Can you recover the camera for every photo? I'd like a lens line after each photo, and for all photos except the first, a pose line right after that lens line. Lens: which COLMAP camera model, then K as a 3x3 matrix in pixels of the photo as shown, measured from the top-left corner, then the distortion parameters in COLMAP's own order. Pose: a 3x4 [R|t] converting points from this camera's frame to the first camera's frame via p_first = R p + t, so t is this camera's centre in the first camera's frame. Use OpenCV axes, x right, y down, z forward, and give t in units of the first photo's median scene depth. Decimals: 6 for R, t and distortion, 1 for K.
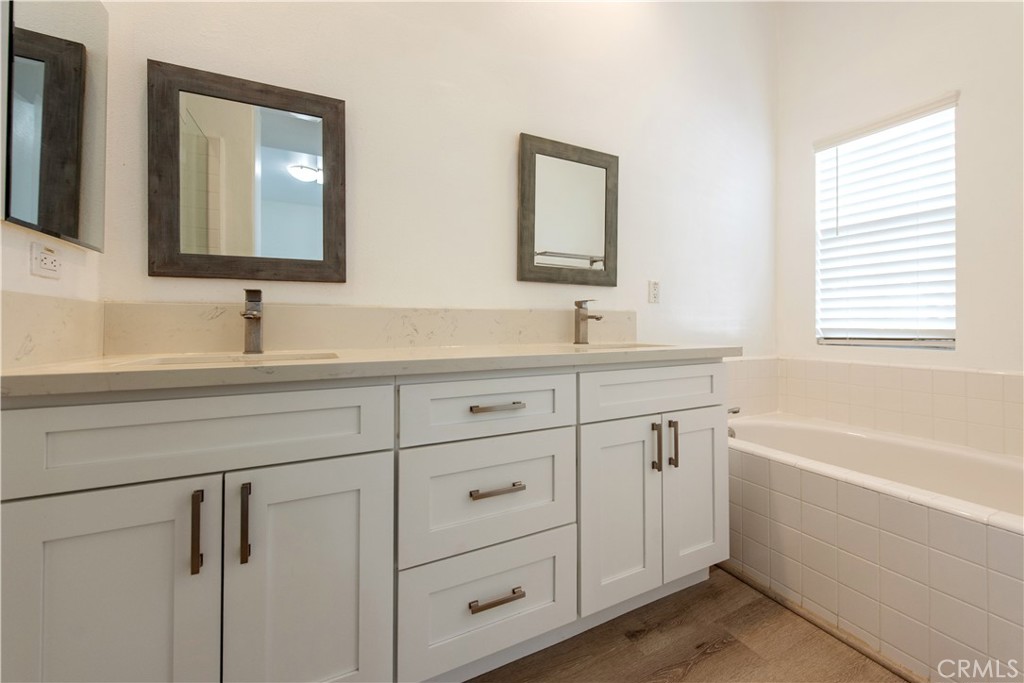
lens RADIAL K [[411.0, 0, 520.6], [0, 411.0, 321.6], [0, 0, 1]] dist [0.000625, -0.000016]
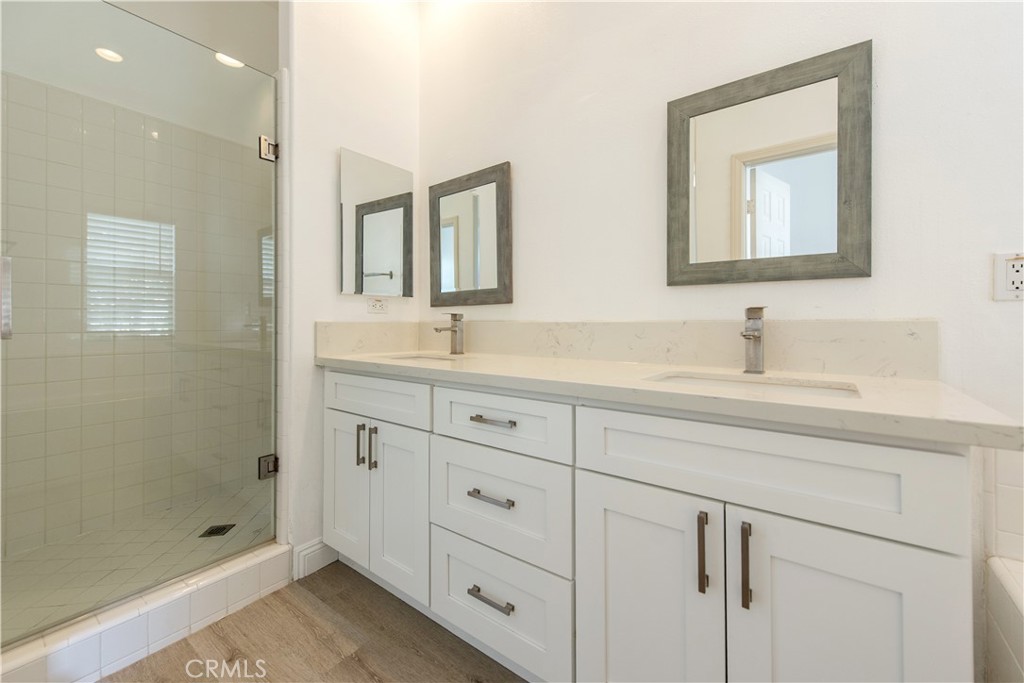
lens RADIAL K [[411.0, 0, 520.6], [0, 411.0, 321.6], [0, 0, 1]] dist [0.000625, -0.000016]
pose [[0.438880, -0.001460, -0.898544, 0.749695], [0.006654, 0.999977, 0.001625, -0.040733], [0.898521, -0.006692, 0.438879, 0.478697]]
